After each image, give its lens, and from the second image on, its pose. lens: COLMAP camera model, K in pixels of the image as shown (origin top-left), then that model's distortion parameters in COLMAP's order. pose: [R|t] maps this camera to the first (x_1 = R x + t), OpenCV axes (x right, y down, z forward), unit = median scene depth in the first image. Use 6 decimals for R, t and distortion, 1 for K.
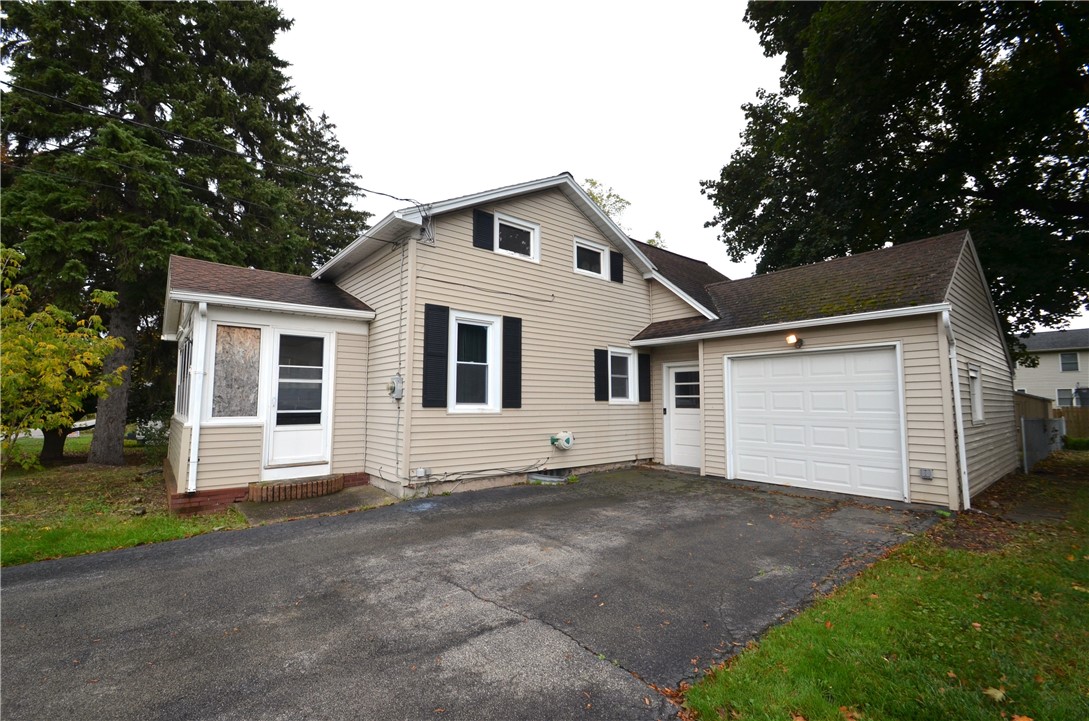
lens RADIAL K [[458.1, 0, 544.5], [0, 458.1, 360.5], [0, 0, 1]] dist [0.007667, -0.000180]
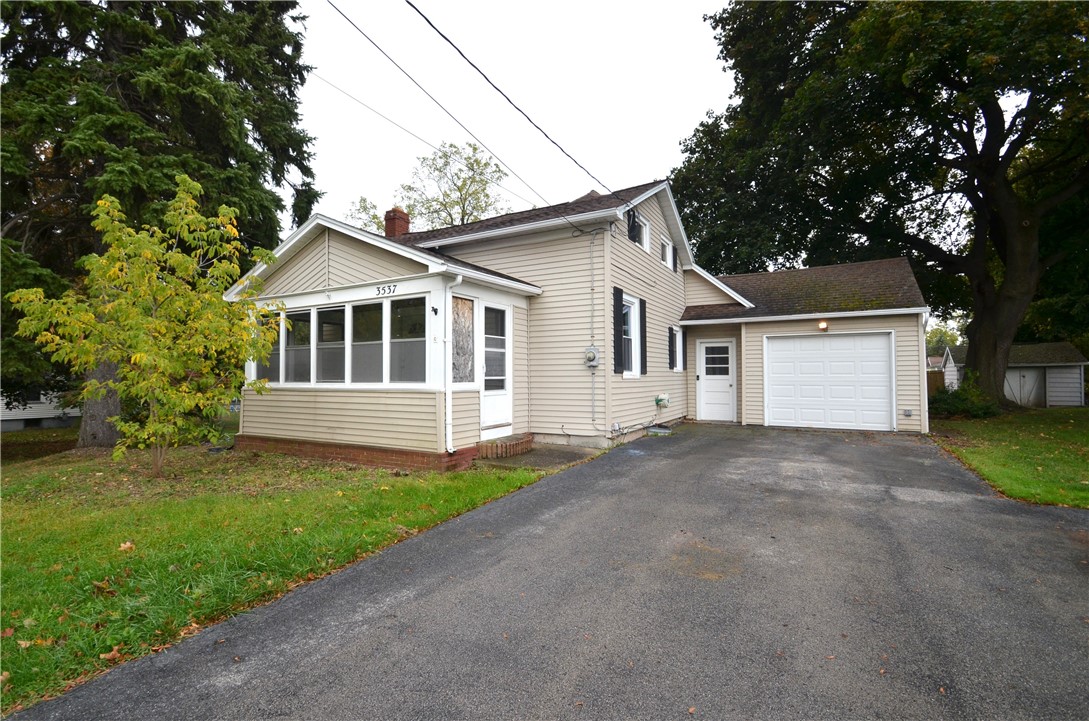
lens RADIAL K [[475.1, 0, 532.7], [0, 475.1, 362.9], [0, 0, 1]] dist [0.010086, -0.015056]
pose [[0.938976, 0.003932, 0.343961, -0.808218], [-0.026136, 0.997860, 0.059942, 0.005000], [-0.342990, -0.065274, 0.937069, -0.083189]]
